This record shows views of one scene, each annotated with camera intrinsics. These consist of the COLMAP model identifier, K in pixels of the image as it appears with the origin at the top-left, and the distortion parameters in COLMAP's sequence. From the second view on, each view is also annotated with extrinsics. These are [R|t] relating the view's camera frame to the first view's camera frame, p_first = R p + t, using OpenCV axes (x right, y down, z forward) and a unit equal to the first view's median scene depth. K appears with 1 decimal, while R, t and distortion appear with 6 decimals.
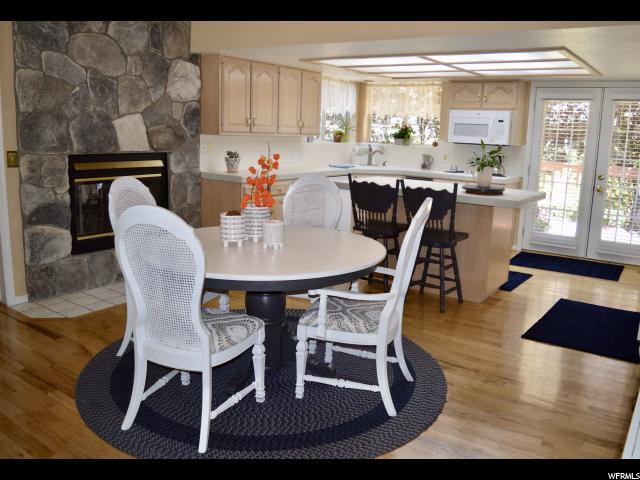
lens RADIAL K [[530.5, 0, 319.2], [0, 530.5, 240.6], [0, 0, 1]] dist [-0.093577, 0.027567]
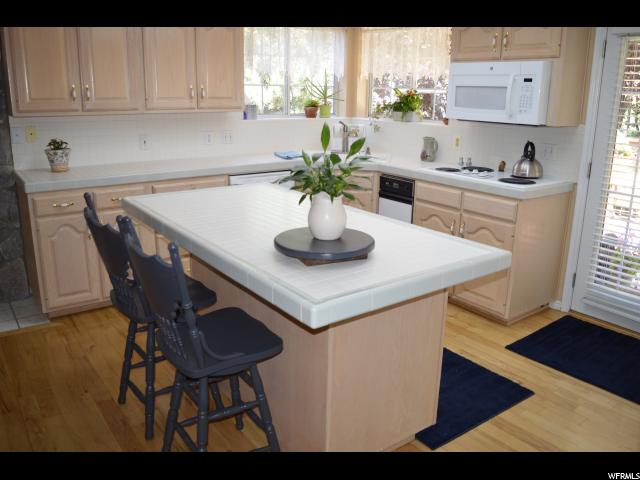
lens RADIAL K [[530.5, 0, 319.1], [0, 530.5, 238.3], [0, 0, 1]] dist [-0.093577, 0.027567]
pose [[0.956746, 0.061213, -0.284411, 0.289876], [-0.044071, 0.996826, 0.066292, -0.088276], [0.287567, -0.050891, 0.956408, 0.399468]]
